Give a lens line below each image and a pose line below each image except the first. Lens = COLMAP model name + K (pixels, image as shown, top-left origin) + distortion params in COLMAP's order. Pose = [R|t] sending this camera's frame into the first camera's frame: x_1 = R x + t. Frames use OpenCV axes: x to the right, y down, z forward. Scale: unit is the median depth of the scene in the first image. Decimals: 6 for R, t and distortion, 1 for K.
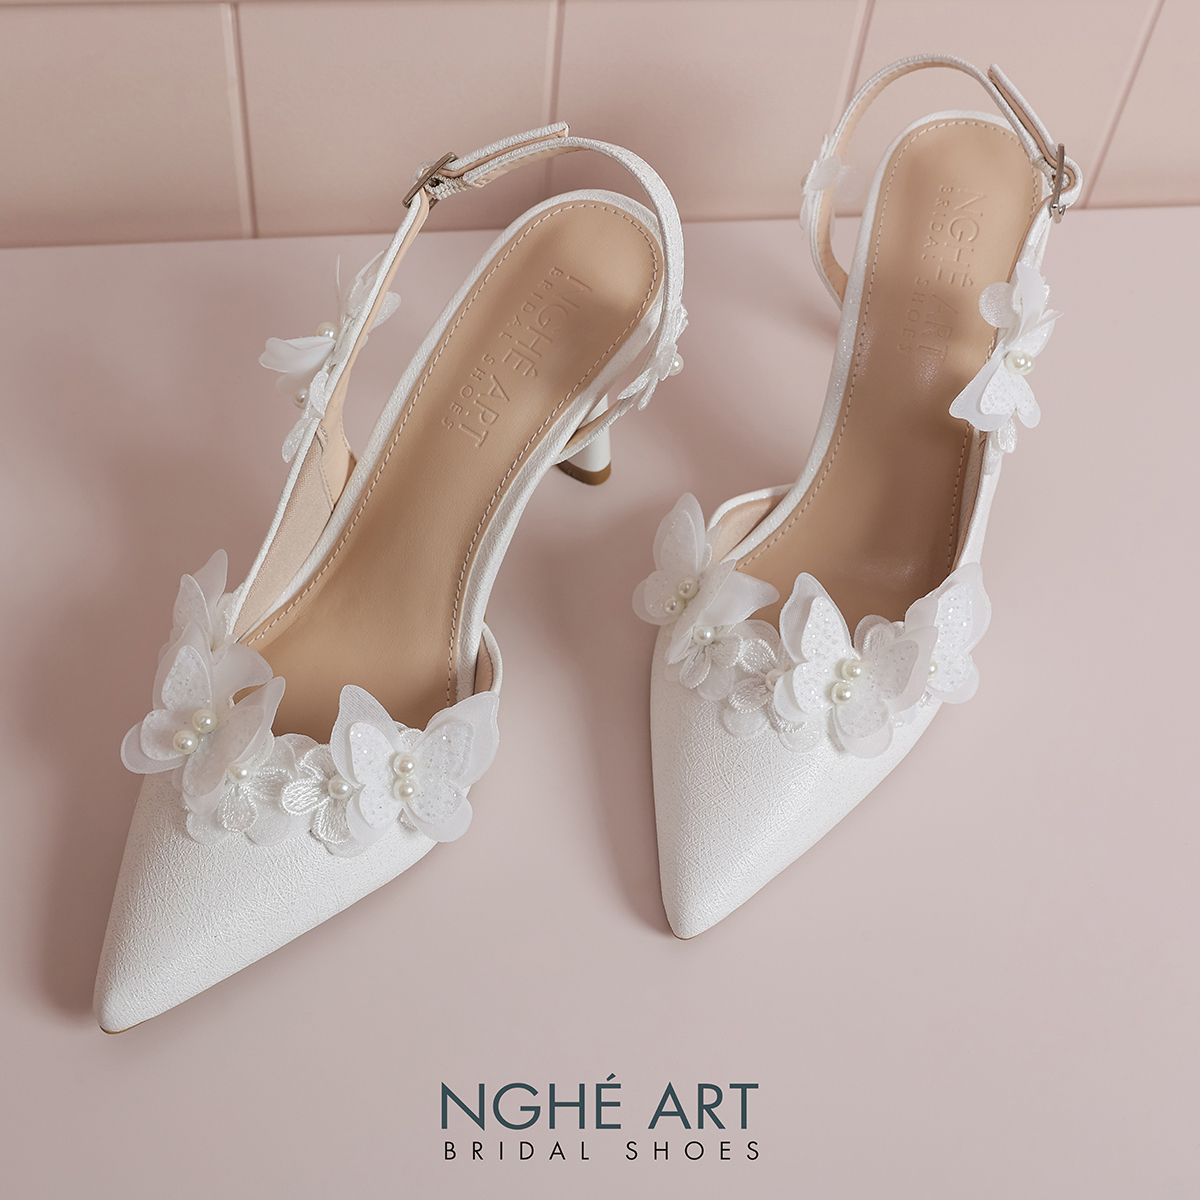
lens RADIAL K [[2161.7, 0, 600.0], [0, 2161.7, 600.0], [0, 0, 1]] dist [-0.077774, -0.188526]
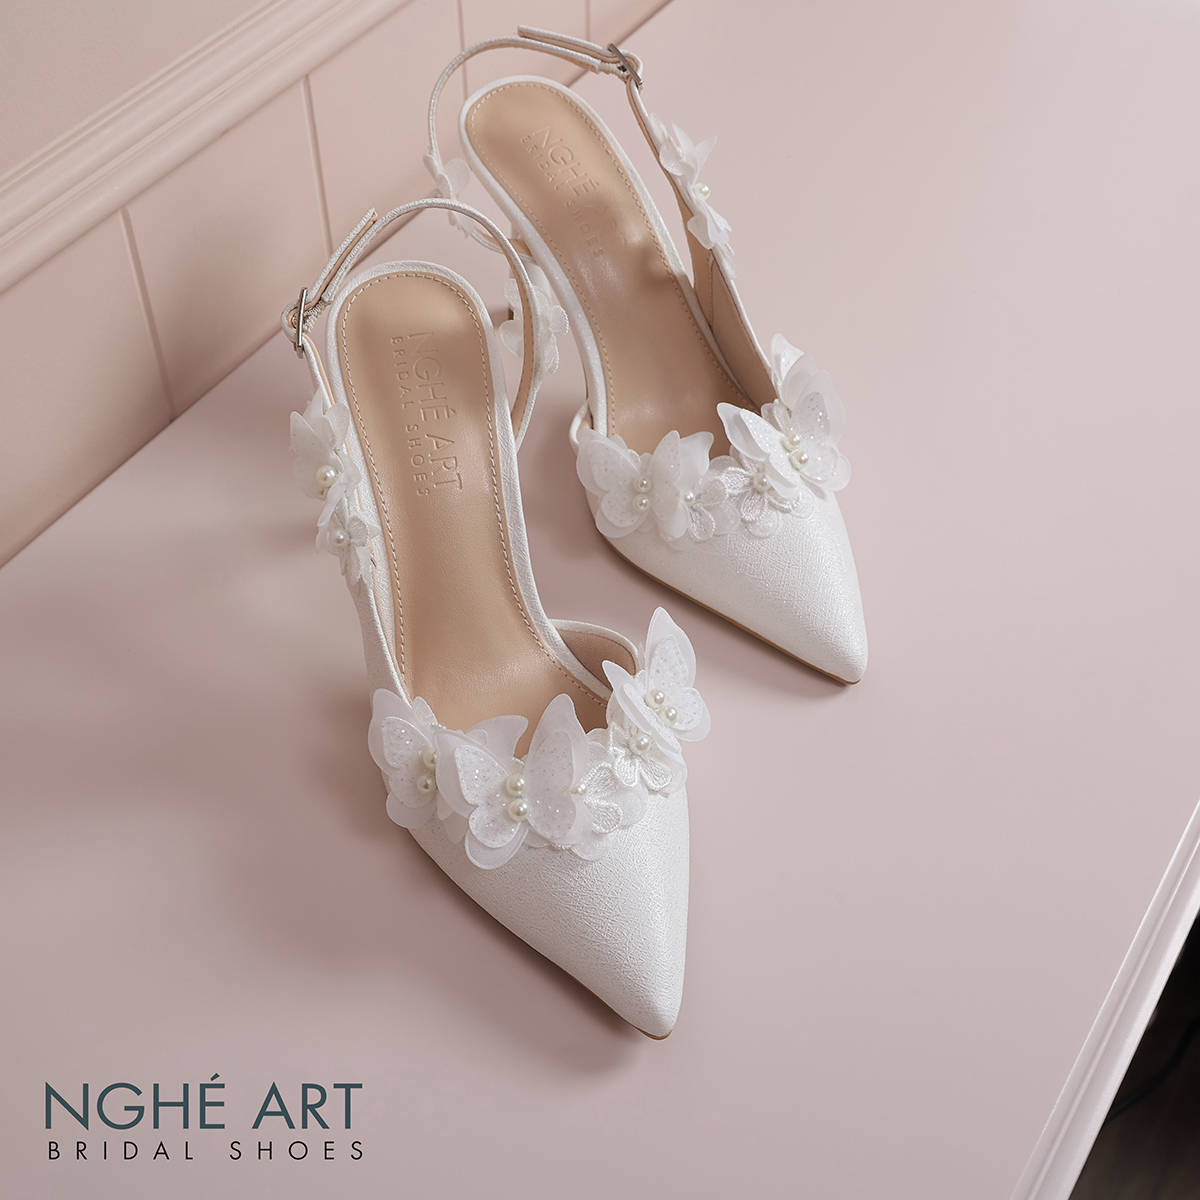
lens RADIAL K [[2161.7, 0, 600.0], [0, 2161.7, 600.0], [0, 0, 1]] dist [-0.077774, -0.188526]
pose [[0.604832, -0.591107, 0.533639, -0.666696], [0.643625, 0.757461, 0.109541, -0.105827], [-0.468961, 0.277209, 0.838588, 0.022431]]
